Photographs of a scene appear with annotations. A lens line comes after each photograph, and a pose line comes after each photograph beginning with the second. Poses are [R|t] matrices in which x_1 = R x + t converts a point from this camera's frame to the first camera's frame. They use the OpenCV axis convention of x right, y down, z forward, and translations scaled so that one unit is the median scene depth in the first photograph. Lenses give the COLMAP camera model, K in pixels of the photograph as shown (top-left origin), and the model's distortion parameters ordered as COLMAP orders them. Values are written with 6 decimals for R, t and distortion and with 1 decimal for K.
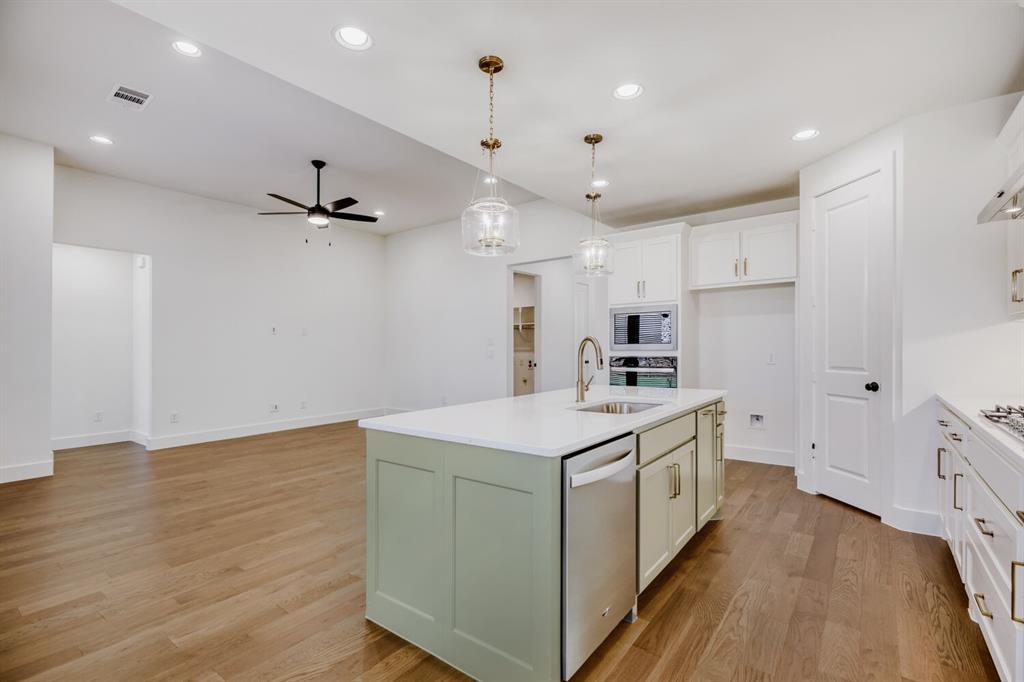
lens RADIAL K [[459.8, 0, 517.7], [0, 459.8, 335.4], [0, 0, 1]] dist [0.002294, -0.002654]
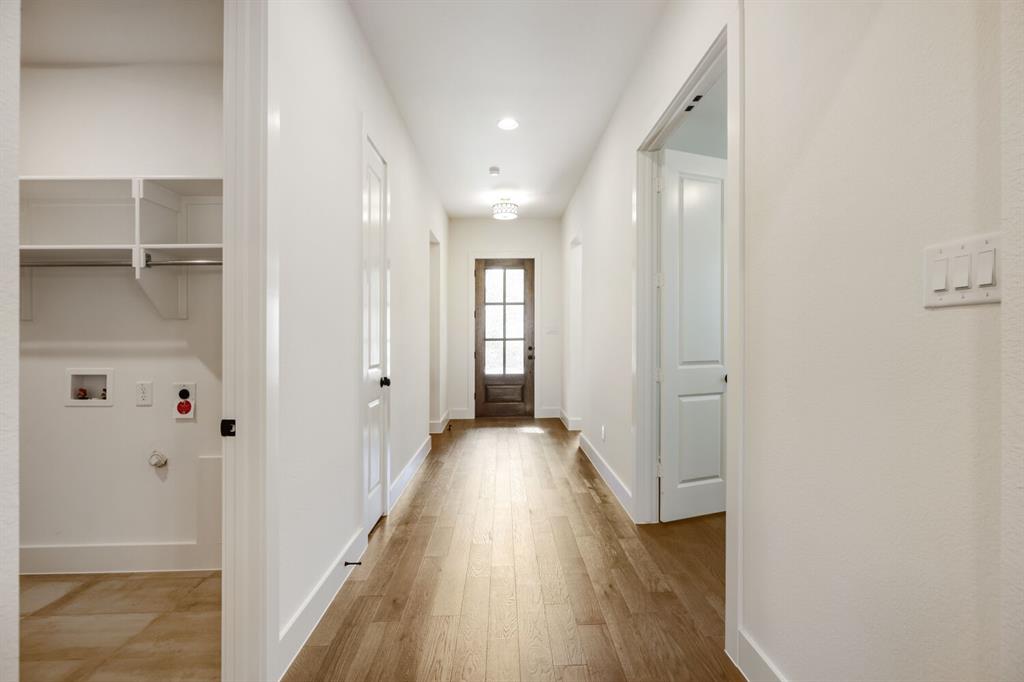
lens RADIAL K [[459.8, 0, 514.6], [0, 459.8, 338.5], [0, 0, 1]] dist [0.002294, -0.002654]
pose [[0.786501, 0.003690, 0.617578, 0.028764], [-0.016540, 0.999749, 0.015089, 0.041188], [-0.617368, -0.022082, 0.786365, 1.555091]]
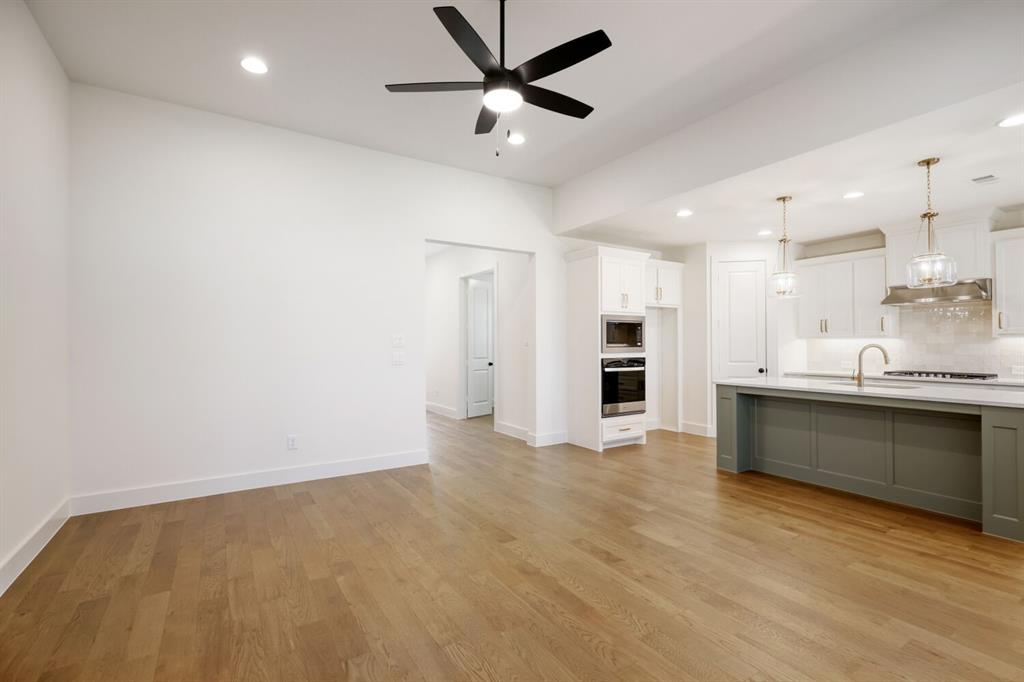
lens RADIAL K [[459.8, 0, 538.1], [0, 459.8, 337.4], [0, 0, 1]] dist [0.002294, -0.002654]
pose [[0.338419, 0.021511, 0.940750, -1.140784], [-0.024566, 0.999600, -0.014019, 0.018607], [-0.940675, -0.018366, 0.338812, 1.015319]]
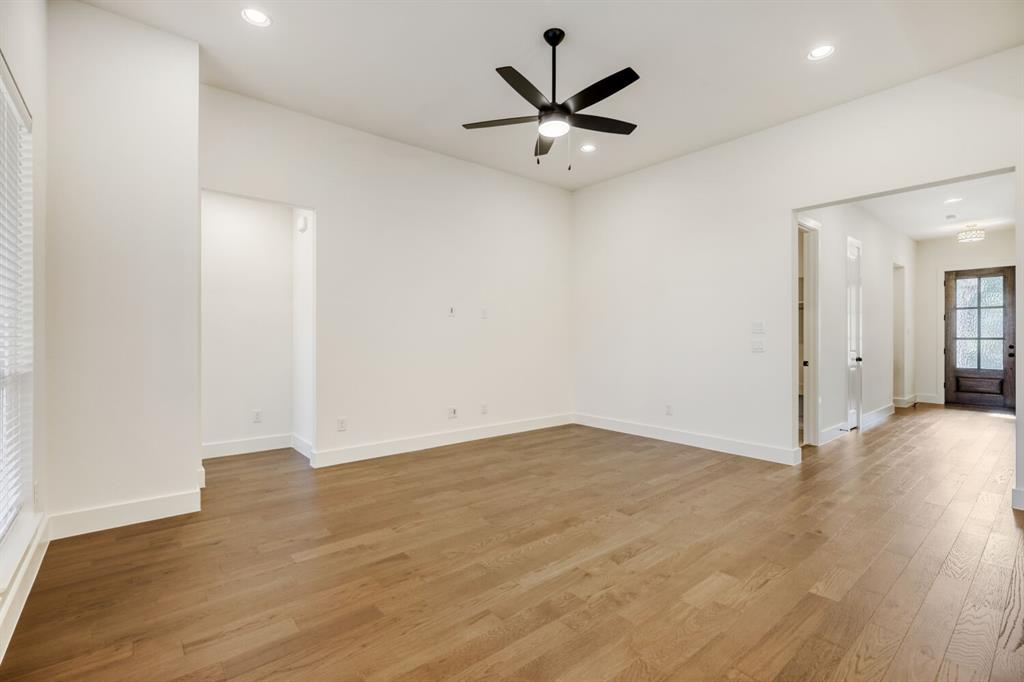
lens RADIAL K [[459.8, 0, 516.3], [0, 459.8, 333.7], [0, 0, 1]] dist [0.002294, -0.002654]
pose [[0.972969, 0.005246, -0.230876, -0.441227], [-0.001754, 0.999881, 0.015330, 0.022057], [0.230929, -0.014511, 0.972862, 0.499780]]
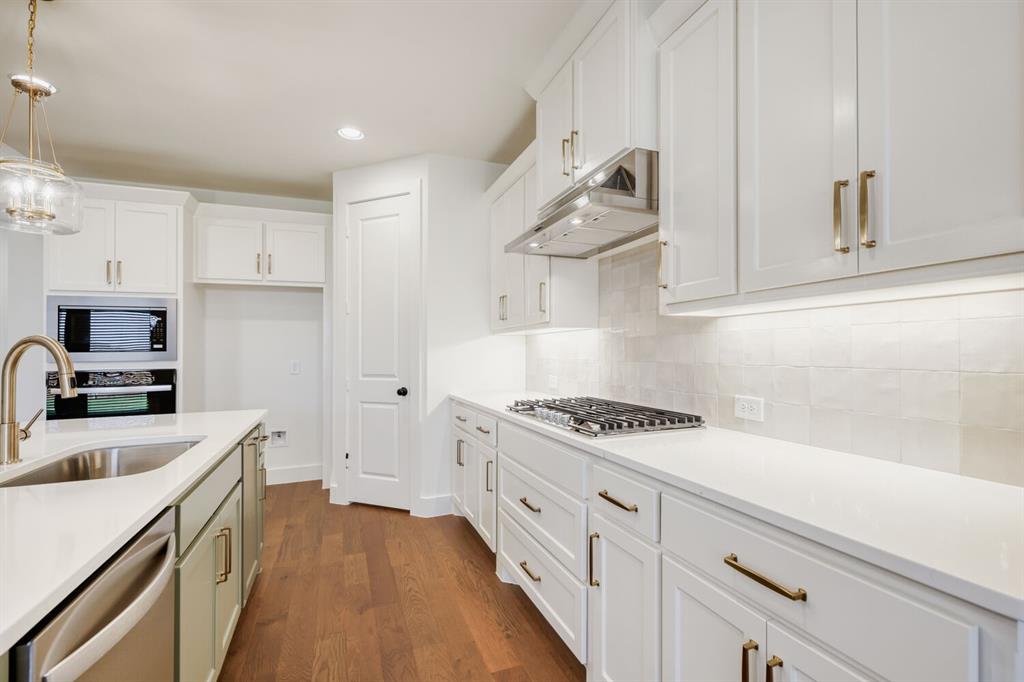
lens RADIAL K [[459.8, 0, 526.7], [0, 459.8, 349.6], [0, 0, 1]] dist [0.002294, -0.002654]
pose [[0.513476, 0.005653, 0.858085, -0.004957], [-0.014506, 0.999893, 0.002094, 0.005333], [-0.857981, -0.013523, 0.513503, 0.161537]]
